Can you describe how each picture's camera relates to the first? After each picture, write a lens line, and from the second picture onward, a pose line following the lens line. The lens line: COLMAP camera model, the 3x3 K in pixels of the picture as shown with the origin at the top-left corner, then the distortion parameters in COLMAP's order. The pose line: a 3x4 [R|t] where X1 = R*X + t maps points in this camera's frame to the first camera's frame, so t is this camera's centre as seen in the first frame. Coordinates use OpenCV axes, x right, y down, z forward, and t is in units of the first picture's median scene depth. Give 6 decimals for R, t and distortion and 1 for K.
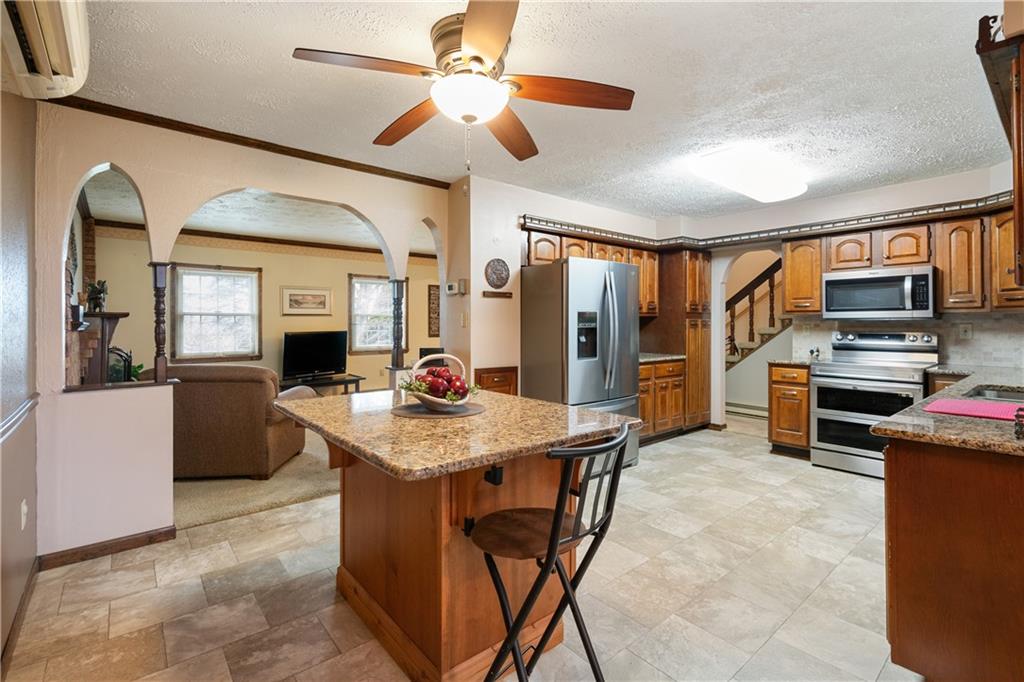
lens RADIAL K [[468.5, 0, 508.2], [0, 468.5, 323.2], [0, 0, 1]] dist [0.002814, 0.000468]
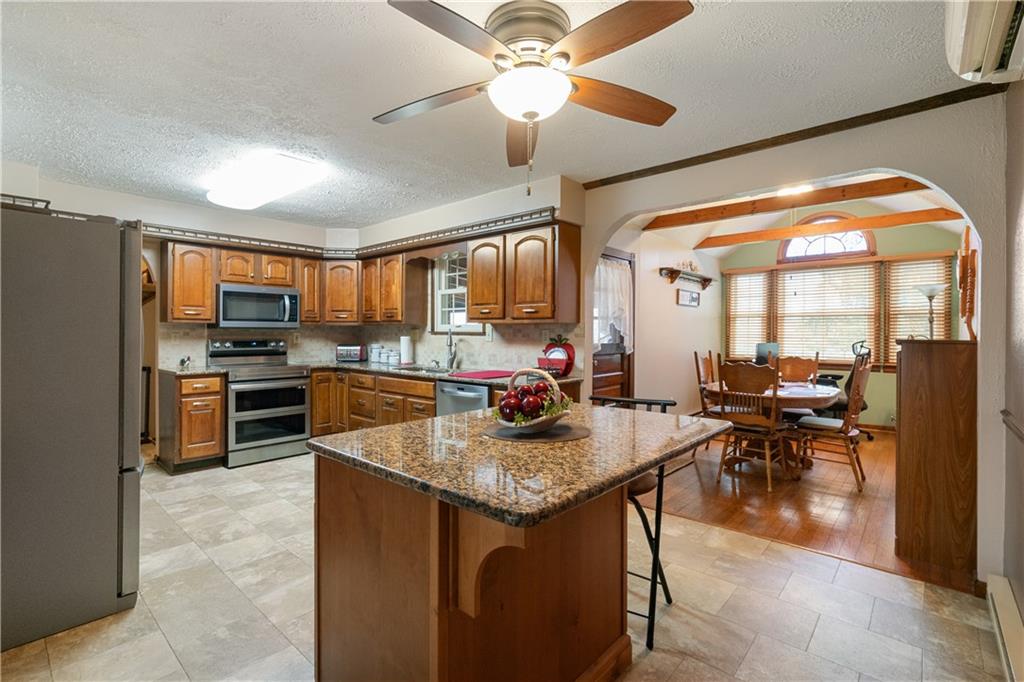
lens RADIAL K [[468.5, 0, 510.6], [0, 468.5, 335.4], [0, 0, 1]] dist [0.002814, 0.000468]
pose [[-0.146690, -0.004667, 0.989172, -0.488363], [-0.003470, 0.999985, 0.004204, 0.001864], [-0.989176, -0.002816, -0.146704, 0.566848]]
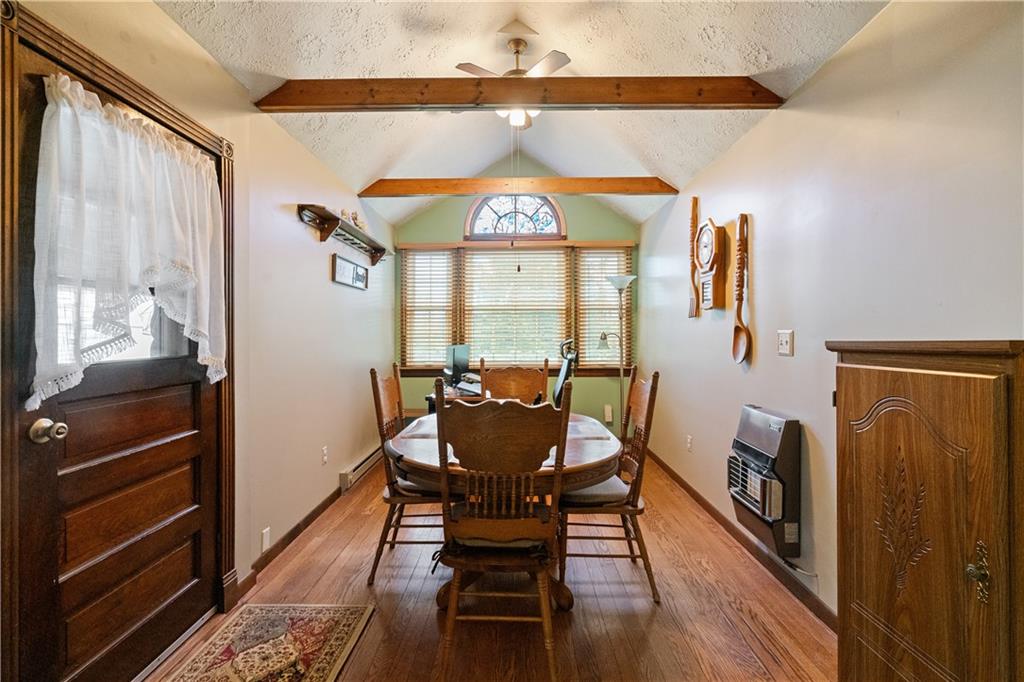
lens RADIAL K [[468.5, 0, 510.3], [0, 468.5, 335.3], [0, 0, 1]] dist [0.002814, 0.000468]
pose [[-0.755652, 0.001605, 0.654971, -0.404149], [0.004146, 0.999989, 0.002333, 0.002178], [-0.654960, 0.004479, -0.755651, 0.522999]]
